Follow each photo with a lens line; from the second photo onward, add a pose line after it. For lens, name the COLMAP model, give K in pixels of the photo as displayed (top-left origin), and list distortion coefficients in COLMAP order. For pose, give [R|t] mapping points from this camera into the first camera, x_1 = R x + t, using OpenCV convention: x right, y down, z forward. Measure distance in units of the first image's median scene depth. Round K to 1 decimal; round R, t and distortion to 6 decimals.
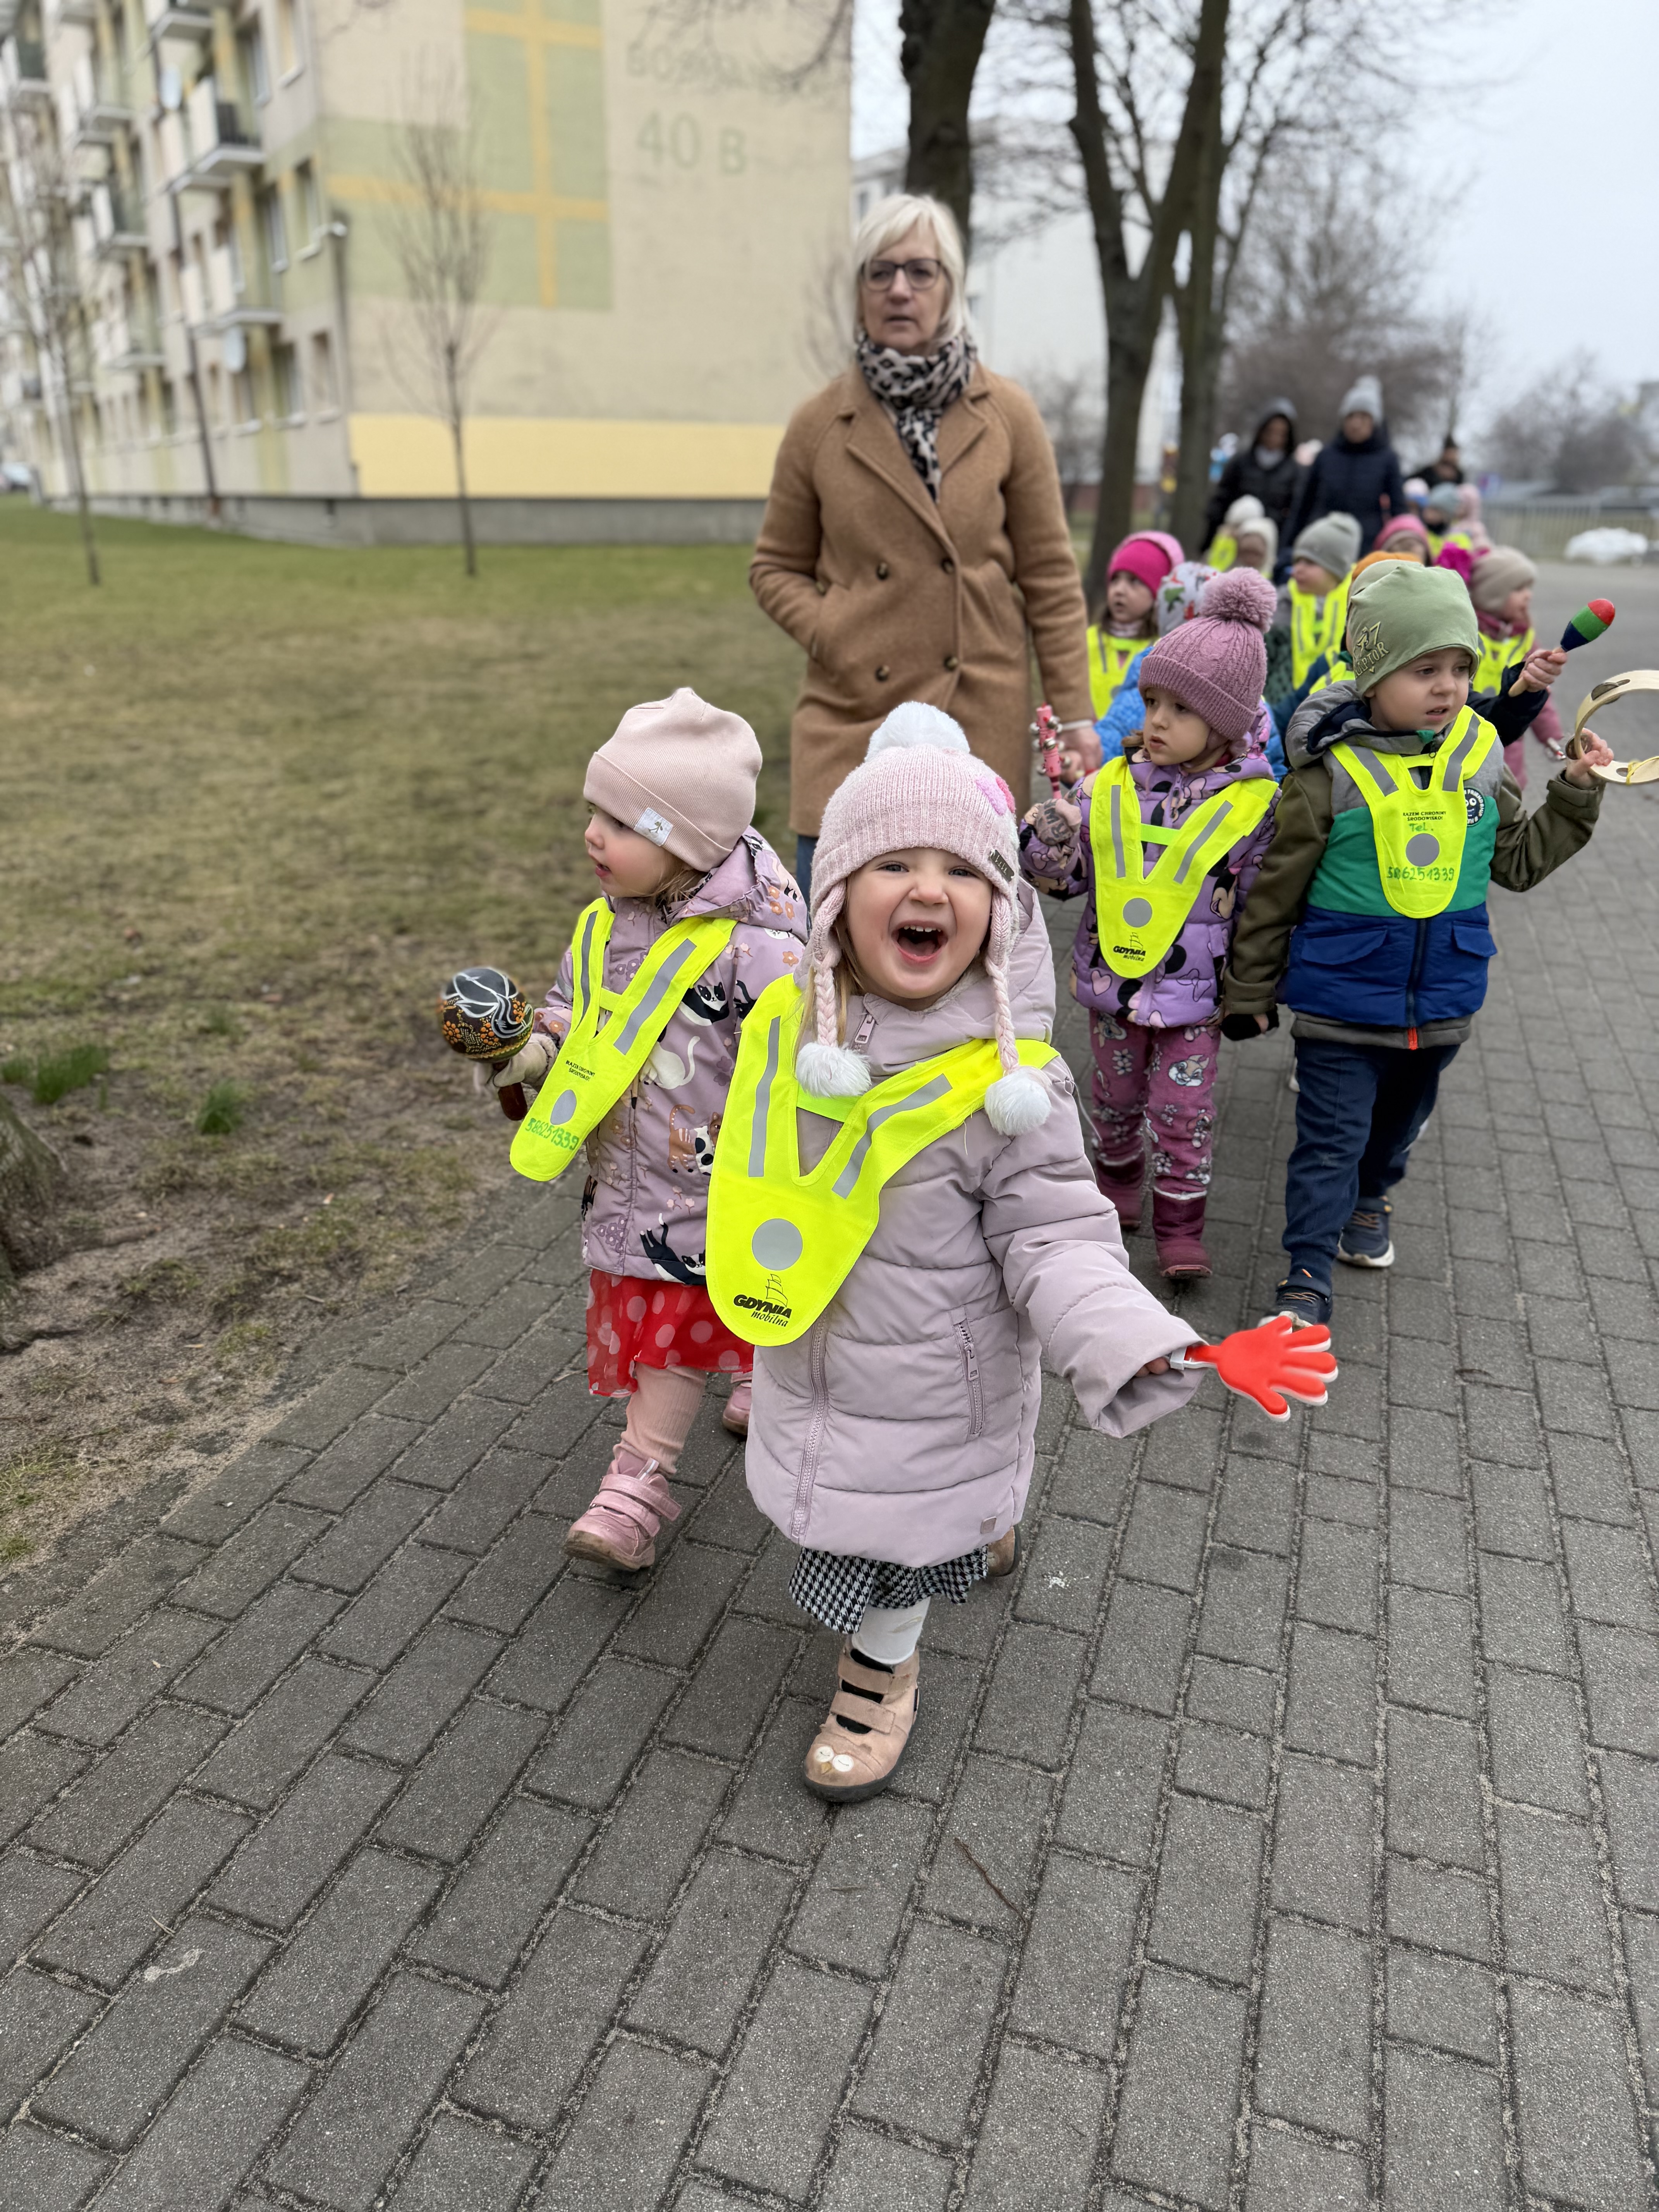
lens RADIAL K [[1586.7, 0, 829.5], [0, 1586.7, 1106.0], [0, 0, 1]] dist [-0.001130, -0.008929]
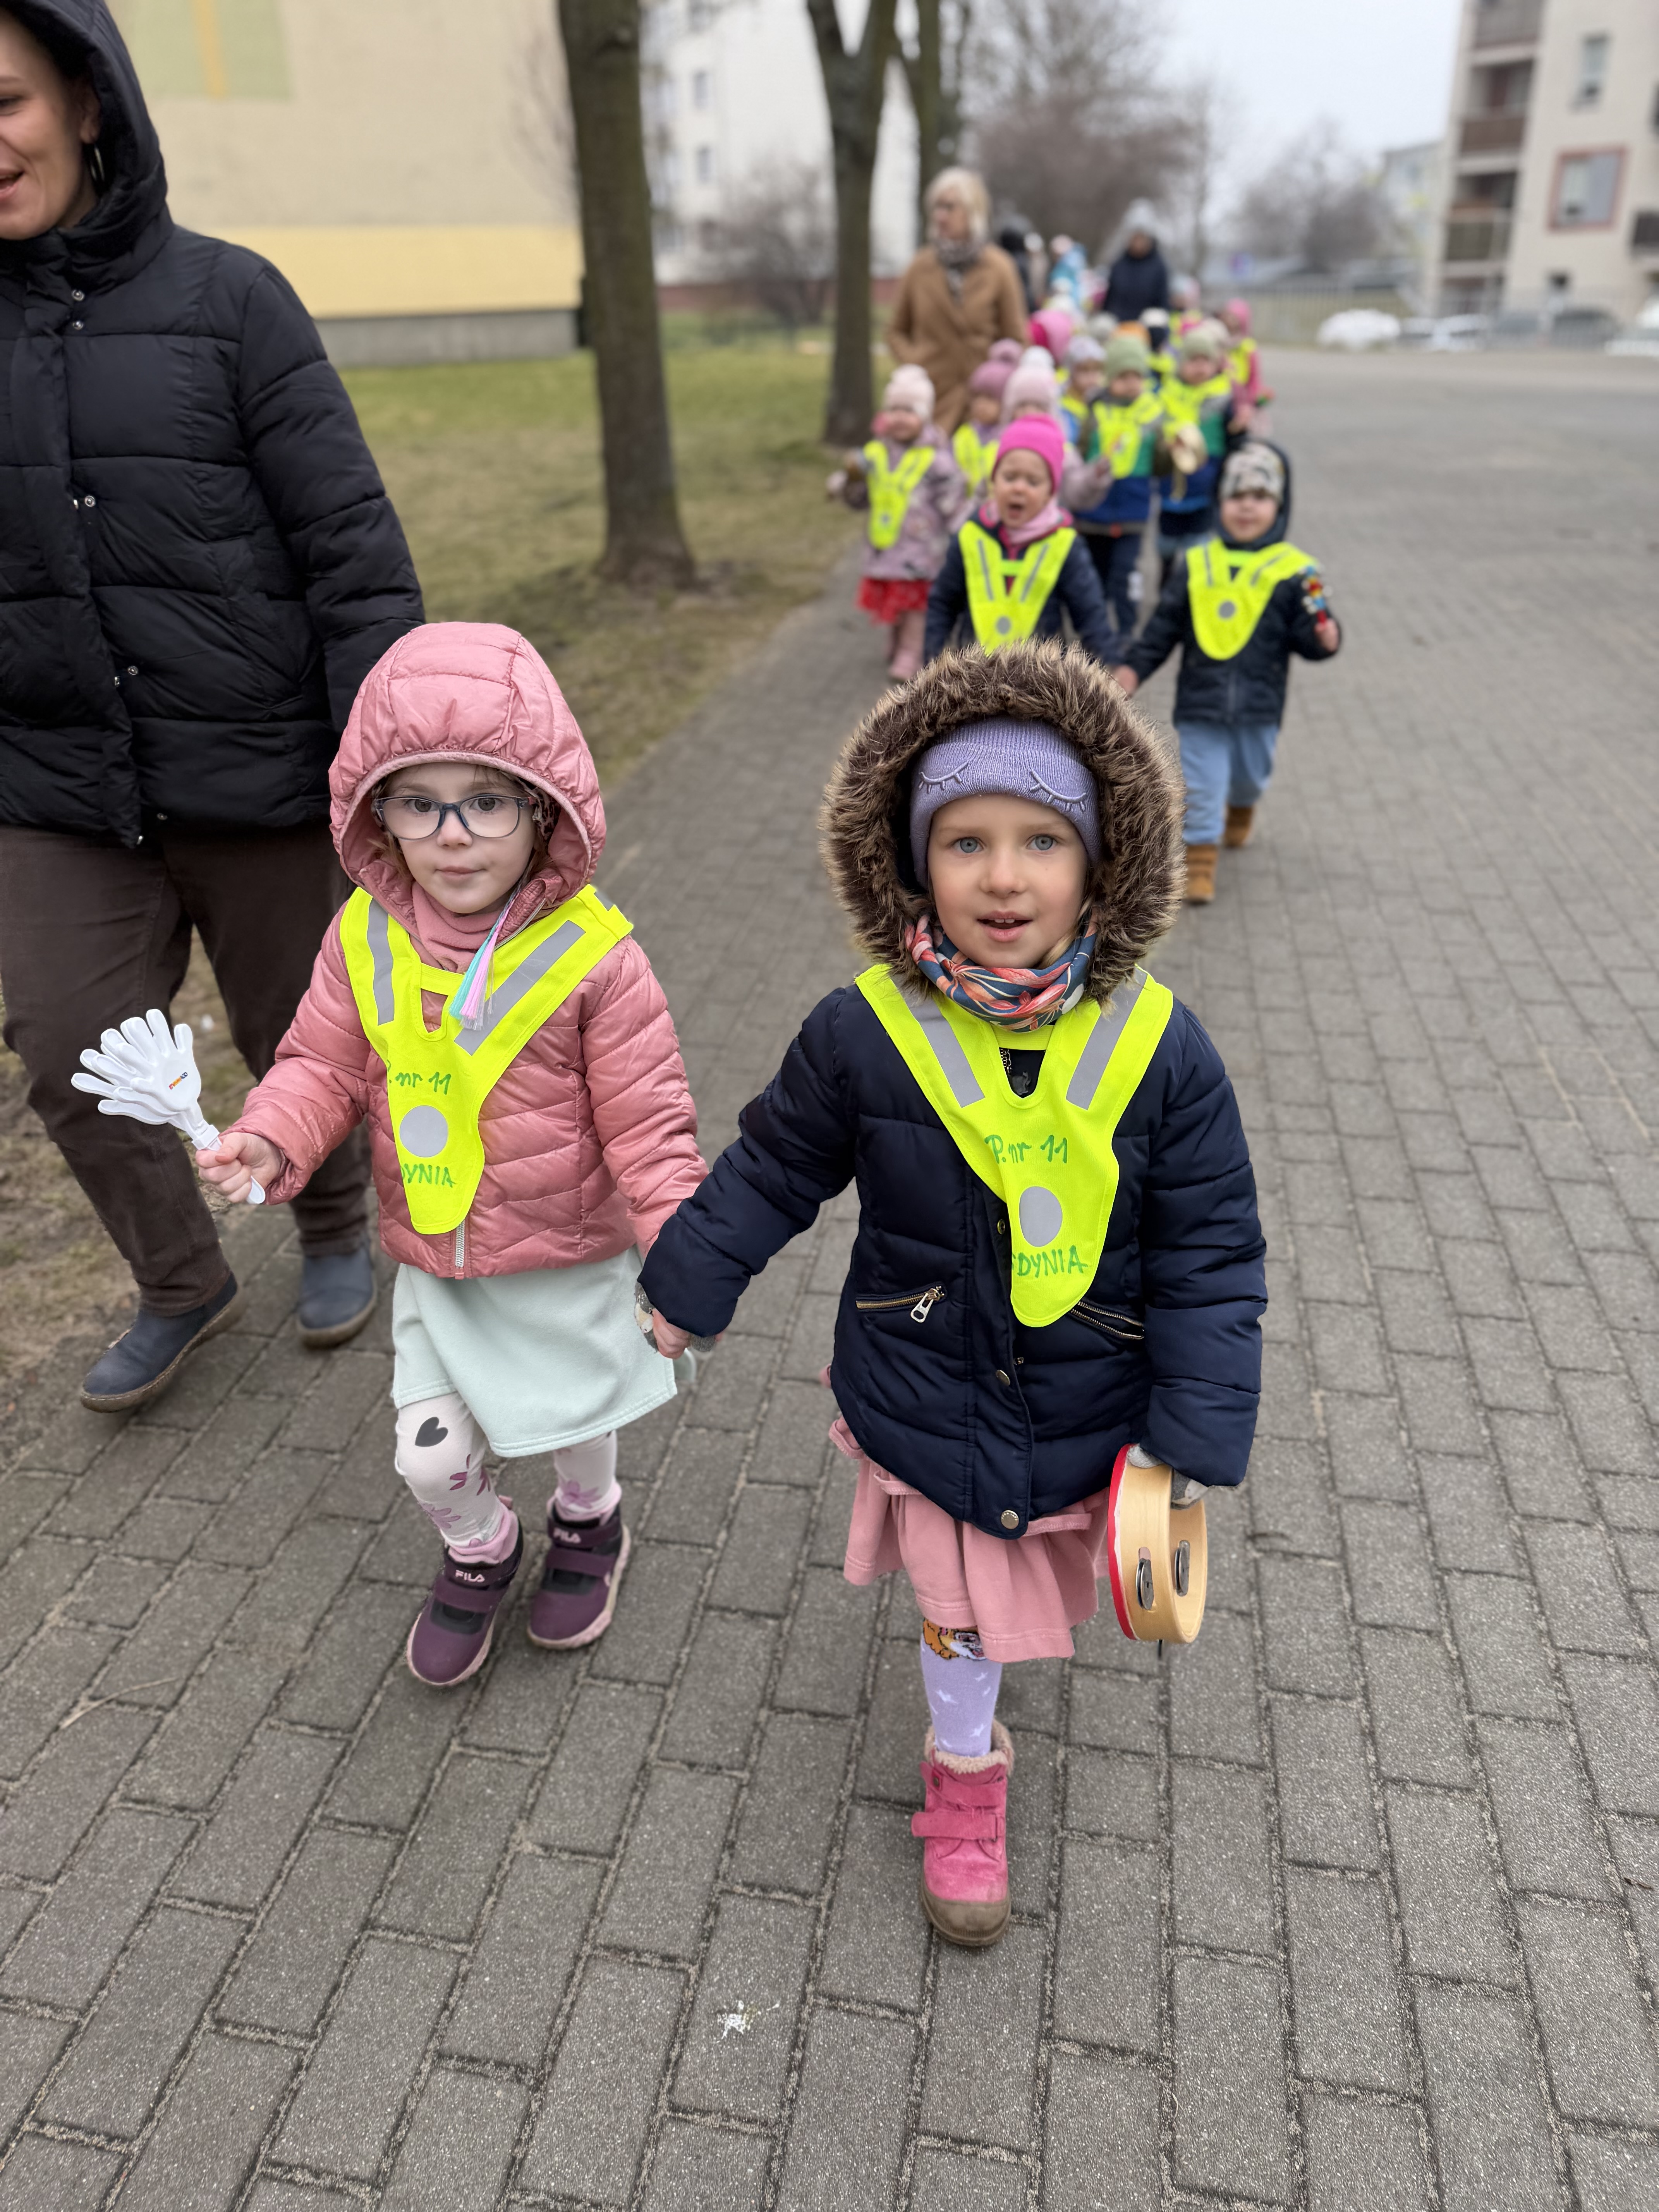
lens RADIAL K [[1586.7, 0, 829.5], [0, 1586.7, 1106.0], [0, 0, 1]] dist [-0.001130, -0.008929]
pose [[0.989177, -0.093516, 0.113069, 0.117652], [0.080955, 0.990519, 0.110992, -0.158667], [-0.122376, -0.100638, 0.987368, 0.259637]]
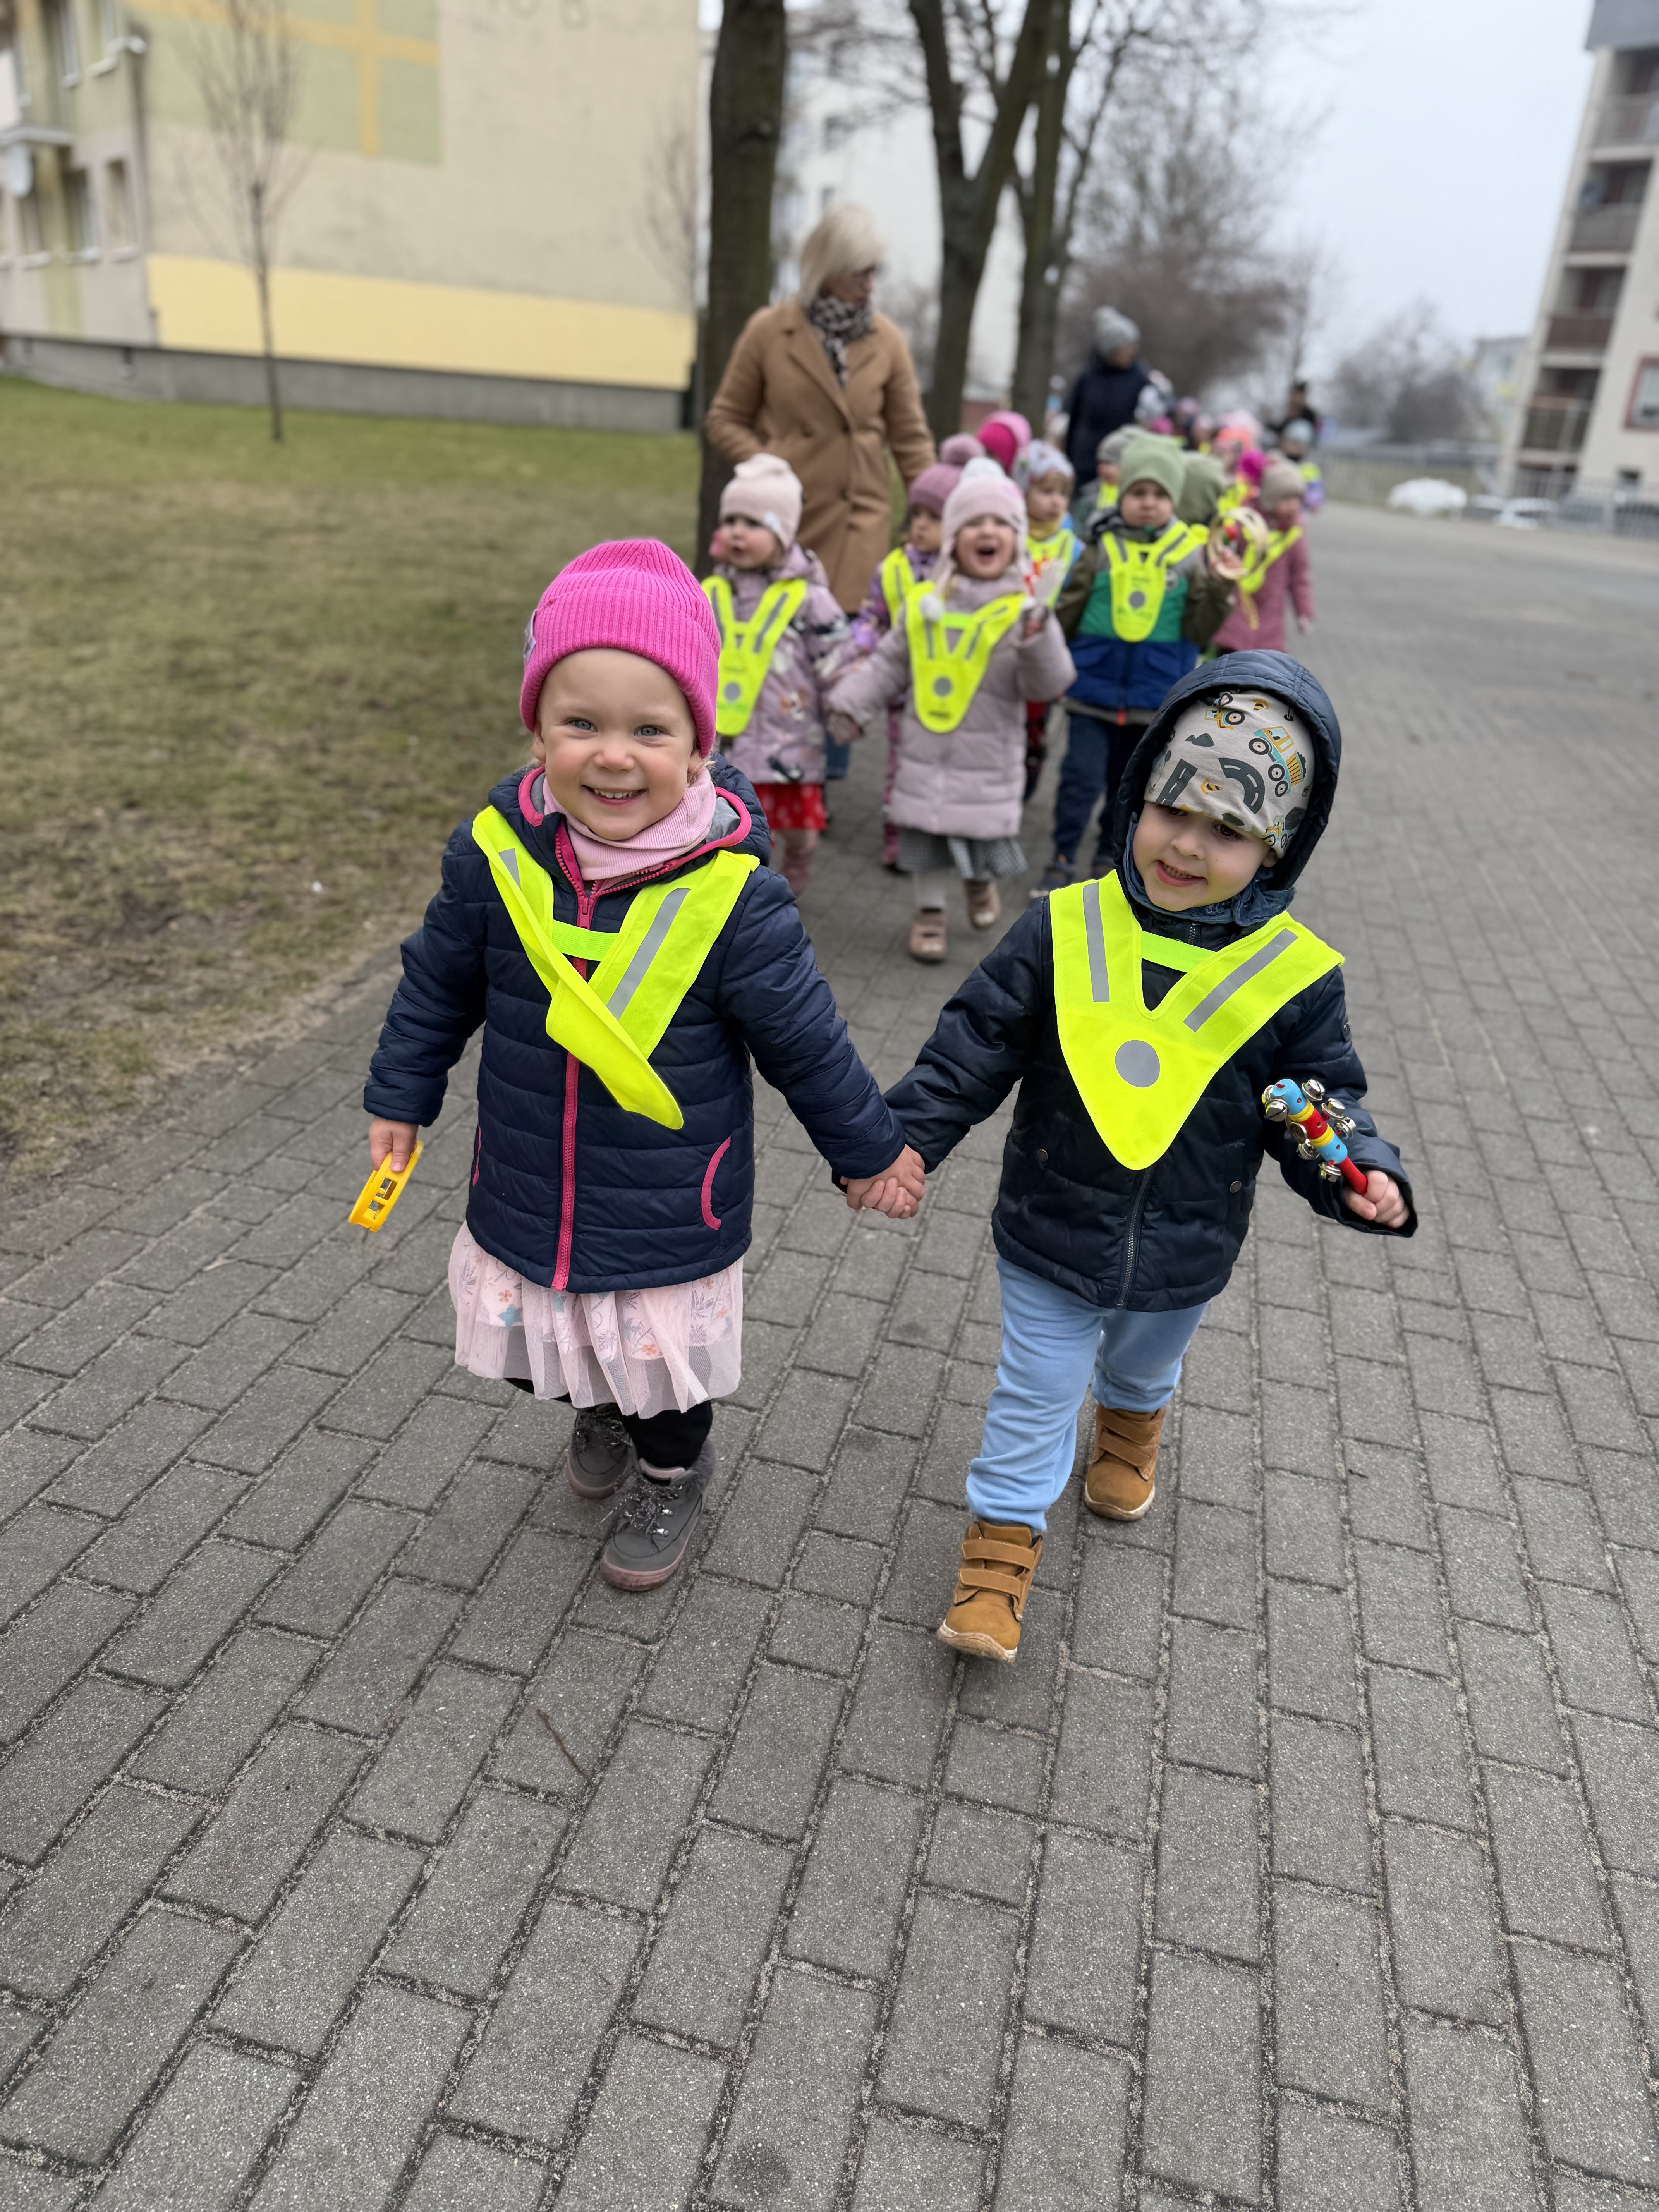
lens RADIAL K [[1584.7, 0, 852.8], [0, 1584.7, 1126.2], [0, 0, 1]] dist [-0.002501, -0.003946]
pose [[0.992393, 0.024743, 0.120595, 0.097509], [-0.032549, 0.997471, 0.063192, 0.013183], [-0.118726, -0.066636, 0.990689, -0.000419]]
